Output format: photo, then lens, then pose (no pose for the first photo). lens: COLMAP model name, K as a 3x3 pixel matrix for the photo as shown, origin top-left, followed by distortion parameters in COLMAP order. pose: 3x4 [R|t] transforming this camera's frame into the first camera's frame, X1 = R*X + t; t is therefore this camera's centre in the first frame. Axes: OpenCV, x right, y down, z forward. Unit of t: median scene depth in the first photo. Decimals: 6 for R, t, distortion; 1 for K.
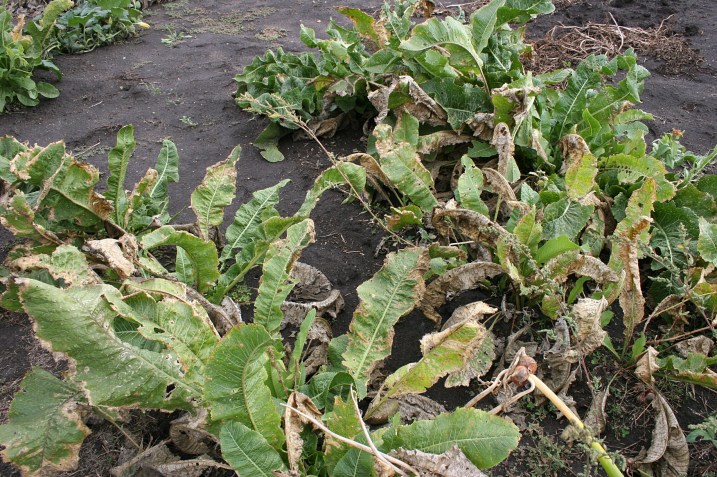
lens RADIAL K [[680.2, 0, 358.5], [0, 680.2, 238.5], [0, 0, 1]] dist [-0.248813, 0.276489]
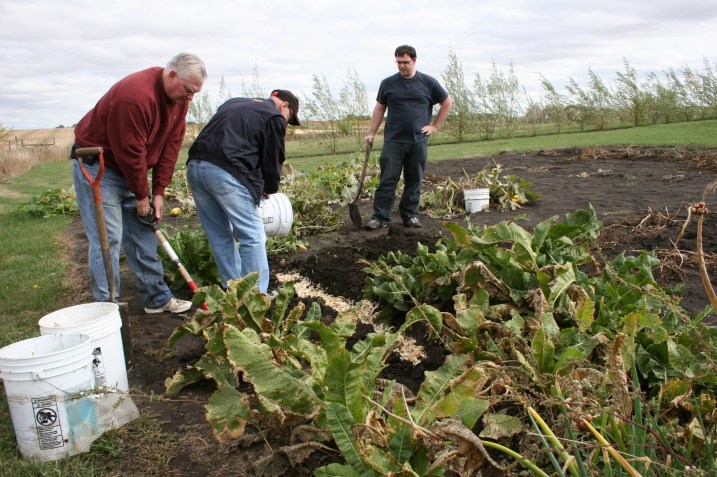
lens RADIAL K [[680.2, 0, 358.5], [0, 680.2, 238.5], [0, 0, 1]] dist [-0.248813, 0.276489]
pose [[0.977210, 0.017904, -0.211518, 0.127027], [-0.096736, 0.924517, -0.368661, 0.279162], [0.188952, 0.380721, 0.905179, -0.396086]]
